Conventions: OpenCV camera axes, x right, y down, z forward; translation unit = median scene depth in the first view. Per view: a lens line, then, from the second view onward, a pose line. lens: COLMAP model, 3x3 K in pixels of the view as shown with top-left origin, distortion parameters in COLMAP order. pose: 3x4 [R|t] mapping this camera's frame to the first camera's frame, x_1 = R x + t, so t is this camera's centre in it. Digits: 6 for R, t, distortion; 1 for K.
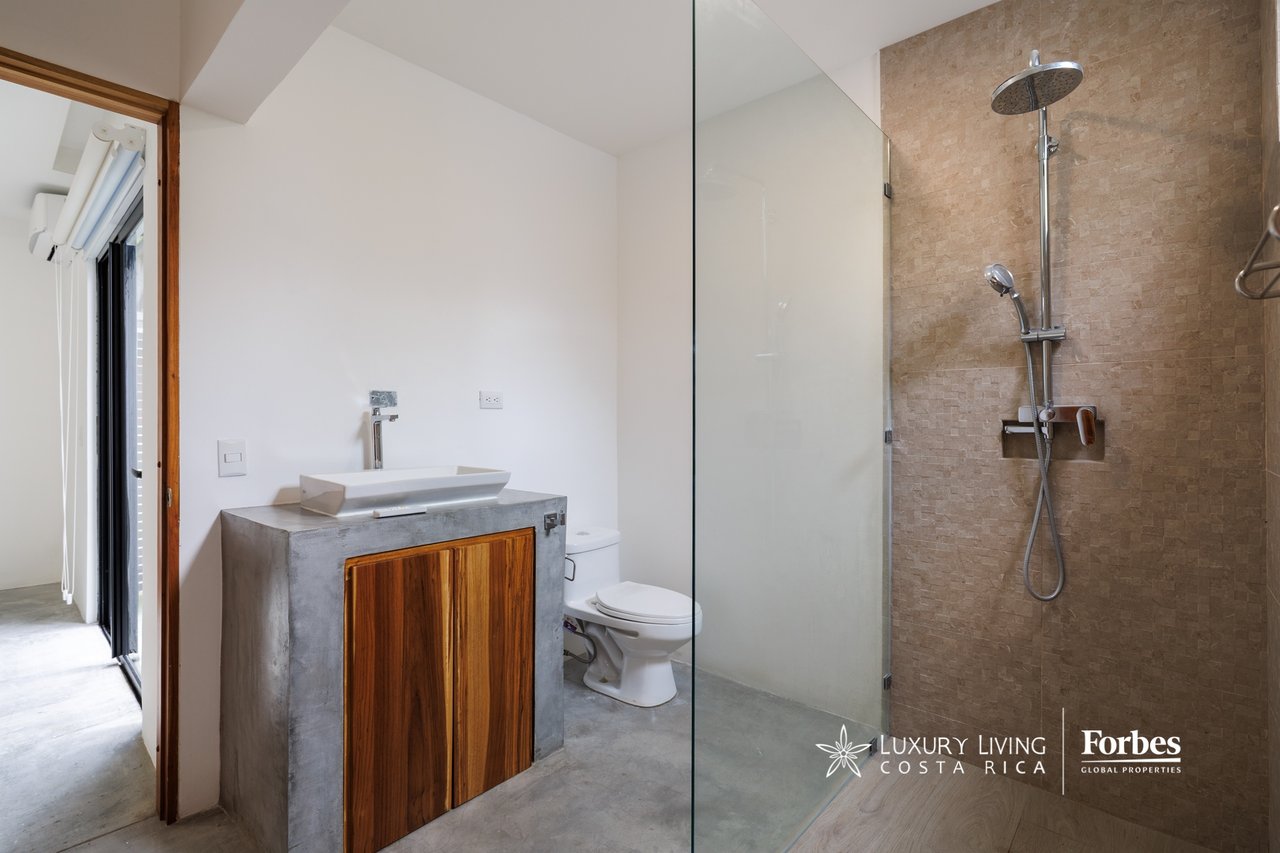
lens RADIAL K [[592.7, 0, 644.3], [0, 592.7, 407.2], [0, 0, 1]] dist [0.000872, -0.000008]
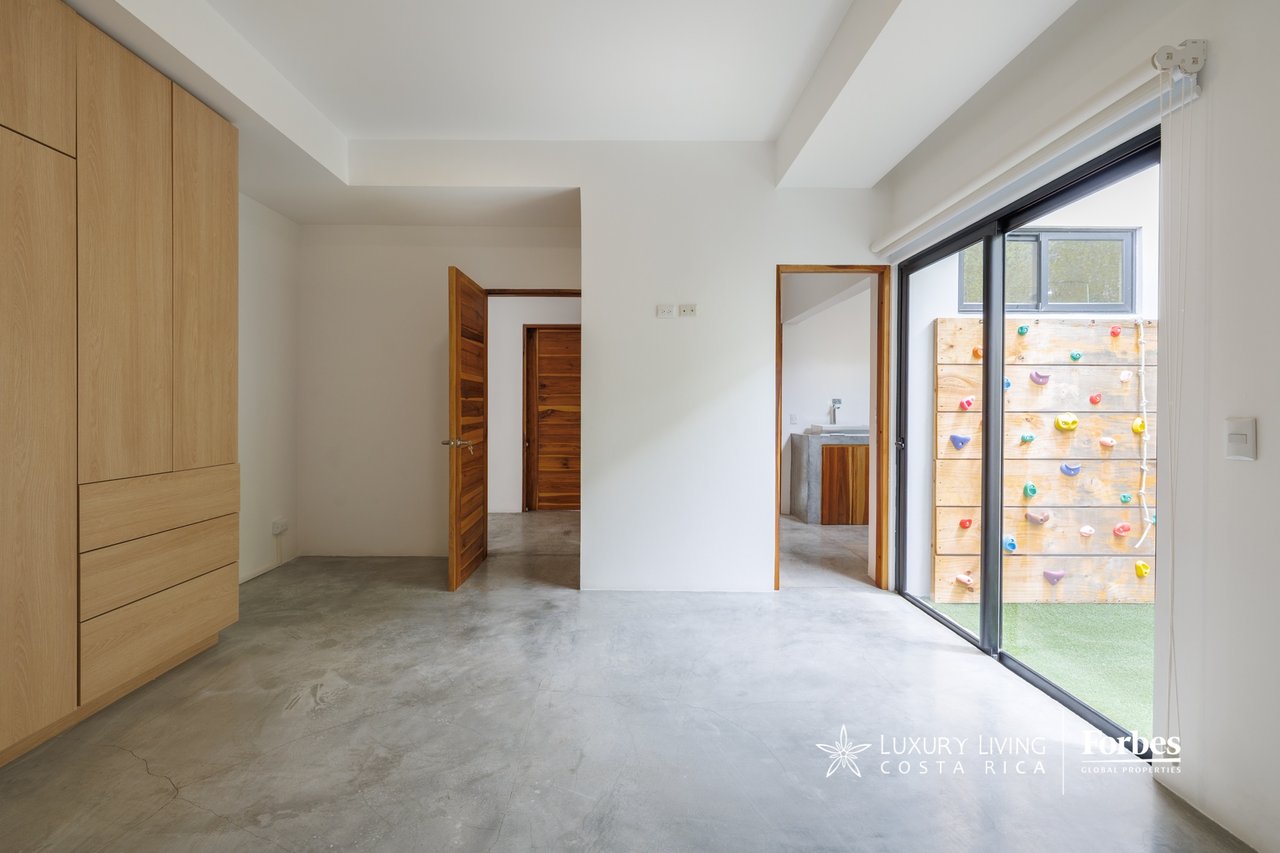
lens RADIAL K [[592.7, 0, 644.3], [0, 592.7, 407.2], [0, 0, 1]] dist [0.000872, -0.000008]
pose [[0.691914, 0.002645, -0.721976, 1.267468], [-0.006033, 0.999980, -0.002119, 0.032184], [0.721955, 0.005822, 0.691915, -2.139329]]
